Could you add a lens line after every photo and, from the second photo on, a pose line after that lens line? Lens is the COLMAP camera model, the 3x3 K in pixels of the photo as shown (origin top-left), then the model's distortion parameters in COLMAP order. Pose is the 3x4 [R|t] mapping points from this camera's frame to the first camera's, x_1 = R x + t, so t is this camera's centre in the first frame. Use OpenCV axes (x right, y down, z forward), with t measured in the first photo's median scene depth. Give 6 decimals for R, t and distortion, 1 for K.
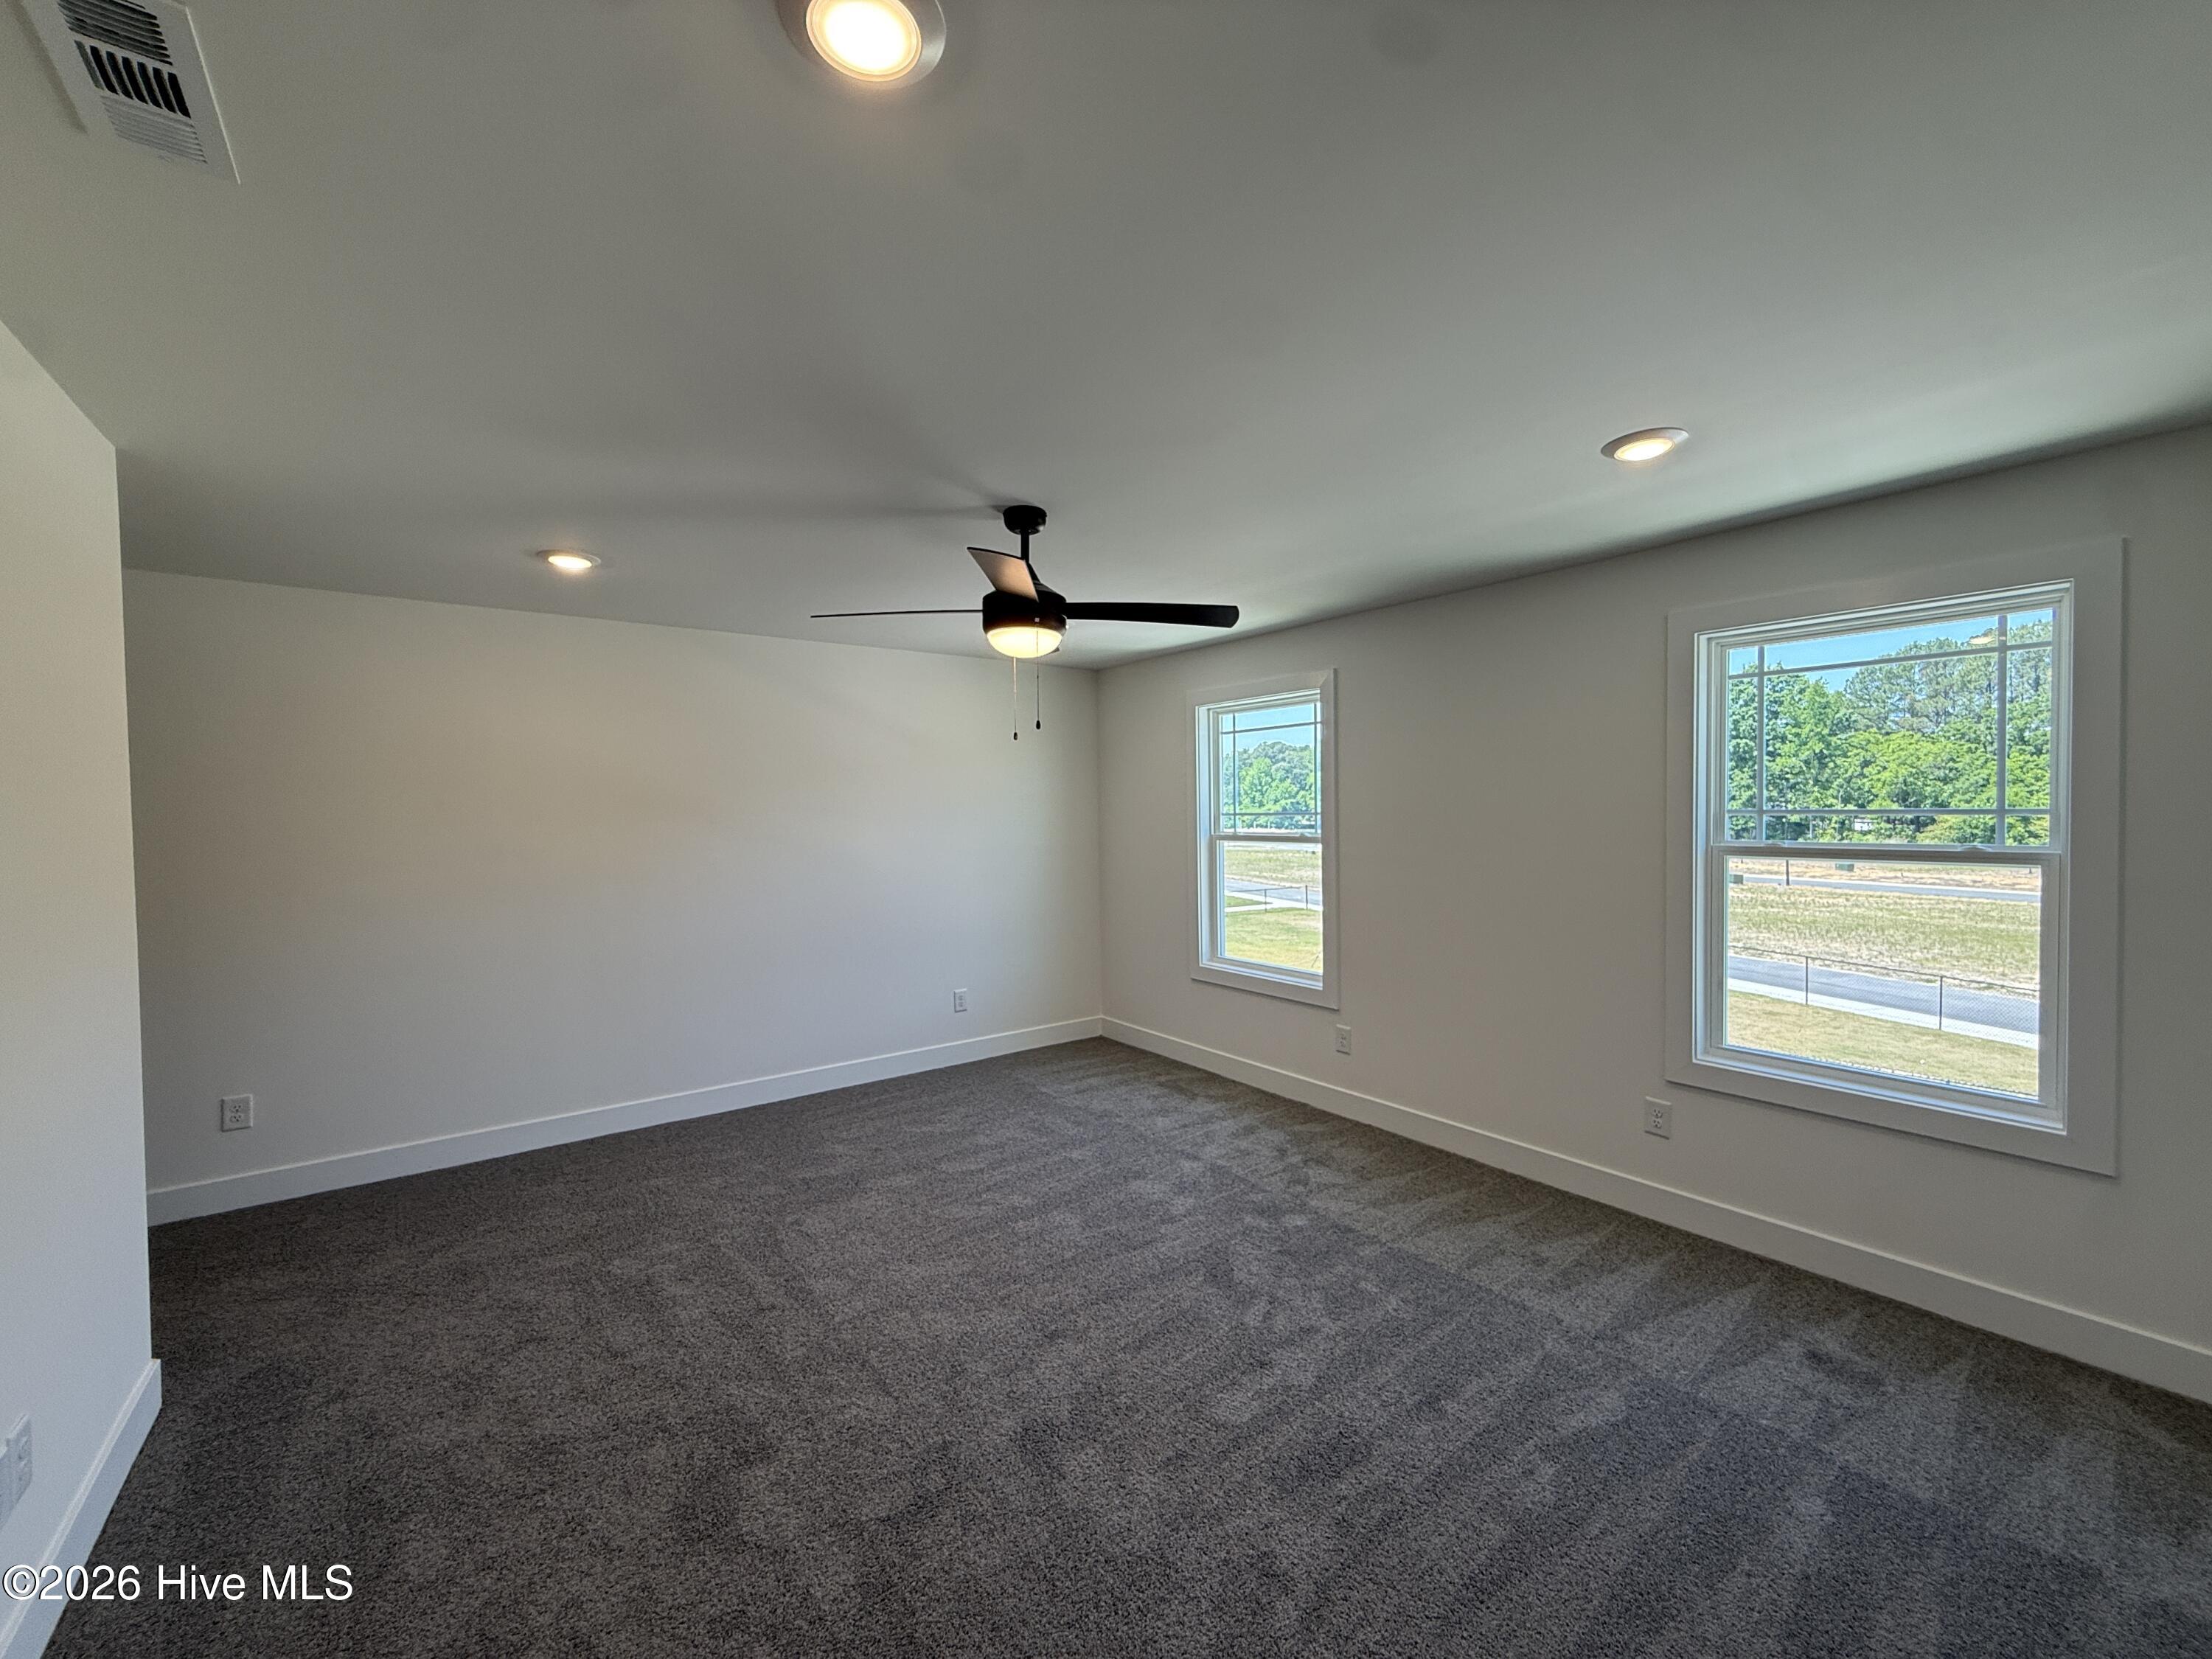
lens RADIAL K [[897.8, 0, 1084.5], [0, 897.8, 832.7], [0, 0, 1]] dist [-0.003916, -0.000628]
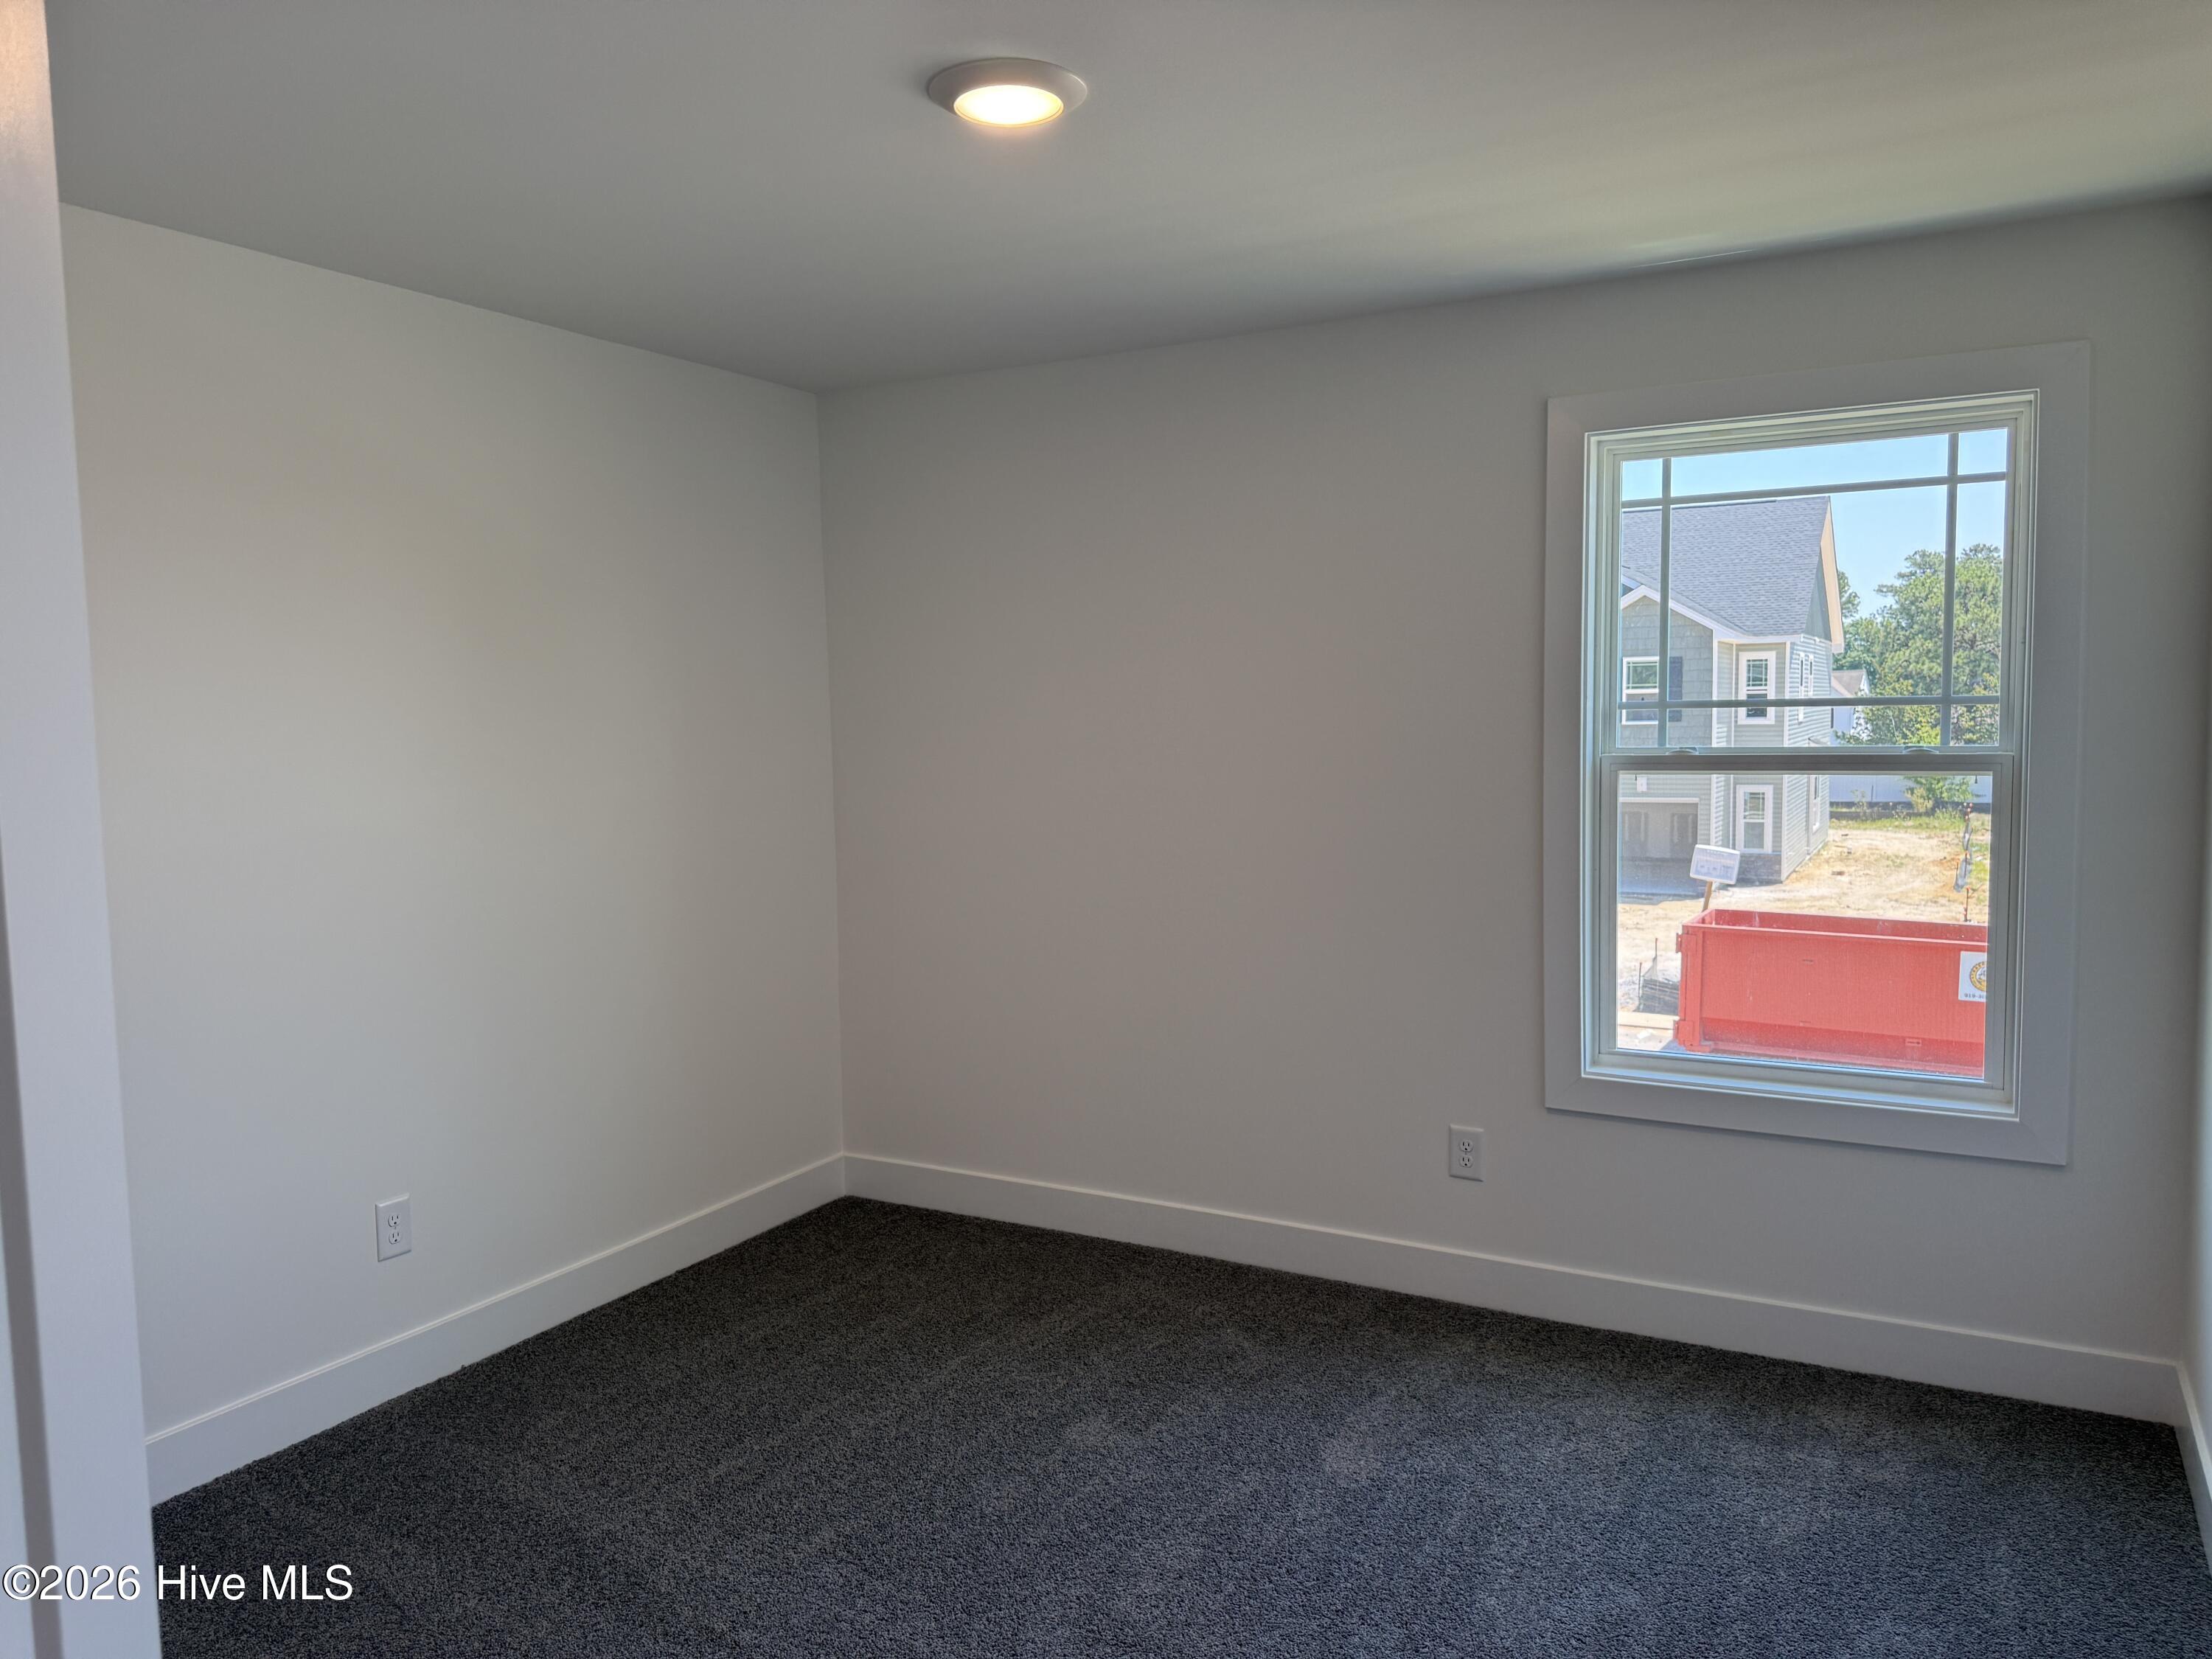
lens RADIAL K [[1475.8, 0, 1110.1], [0, 1475.8, 823.6], [0, 0, 1]] dist [-0.000879, 0.000522]
pose [[0.892000, -0.041688, 0.450109, -0.257292], [0.018437, 0.998265, 0.055919, -0.005820], [-0.451659, -0.041581, 0.891221, 0.354132]]
